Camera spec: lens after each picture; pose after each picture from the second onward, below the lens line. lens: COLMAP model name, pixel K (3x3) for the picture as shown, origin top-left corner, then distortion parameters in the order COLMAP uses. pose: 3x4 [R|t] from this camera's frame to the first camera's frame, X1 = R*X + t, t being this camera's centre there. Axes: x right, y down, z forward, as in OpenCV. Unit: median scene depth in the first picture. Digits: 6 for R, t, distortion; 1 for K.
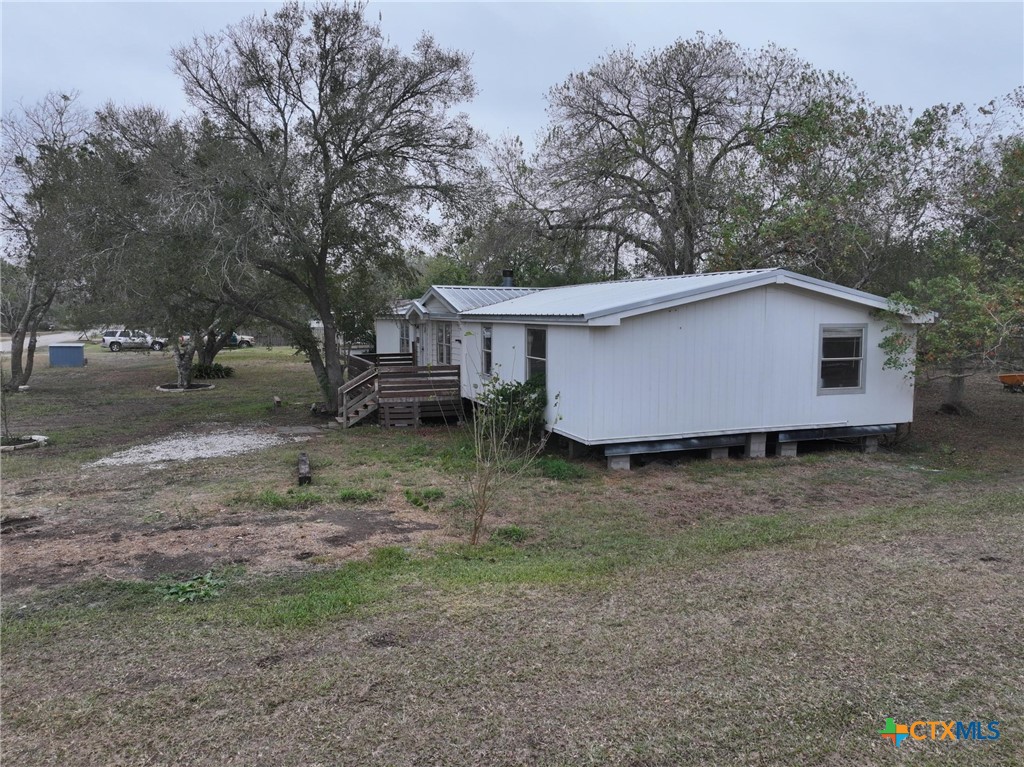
lens RADIAL K [[738.6, 0, 512.0], [0, 738.6, 386.1], [0, 0, 1]] dist [-0.004063, 0.019835]
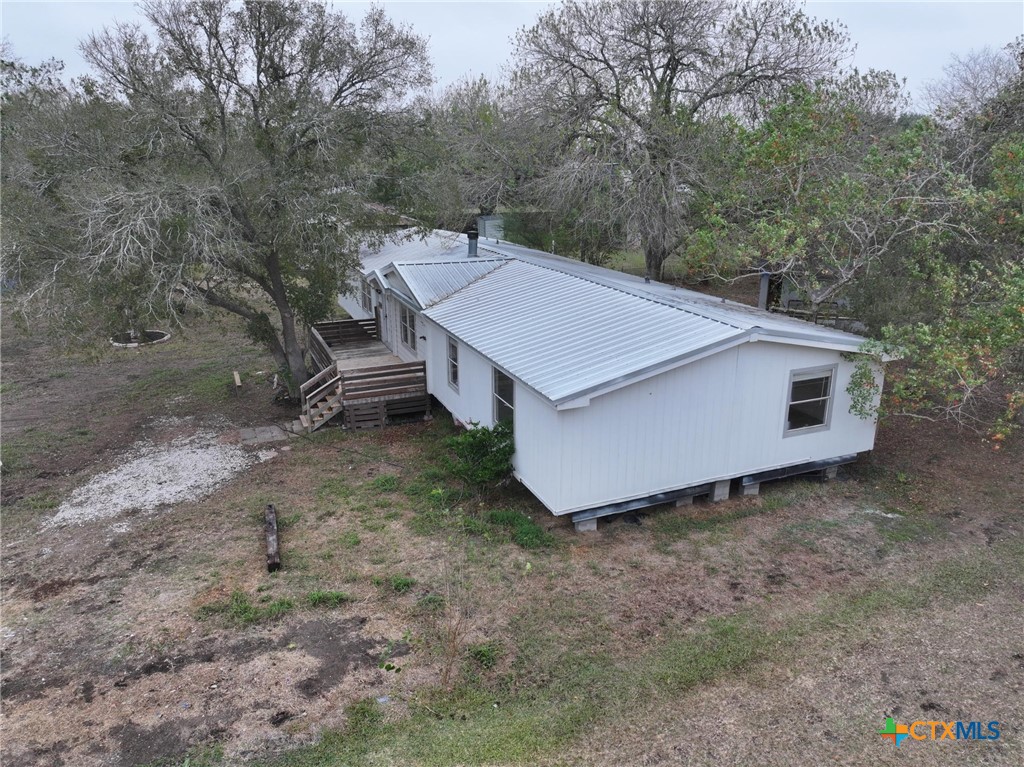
lens RADIAL K [[738.6, 0, 515.2], [0, 738.6, 383.4], [0, 0, 1]] dist [-0.004063, 0.019835]
pose [[0.998825, -0.014845, 0.046133, 0.003270], [0.004745, 0.977312, 0.211754, -0.272961], [-0.048230, -0.211286, 0.976234, 0.049180]]
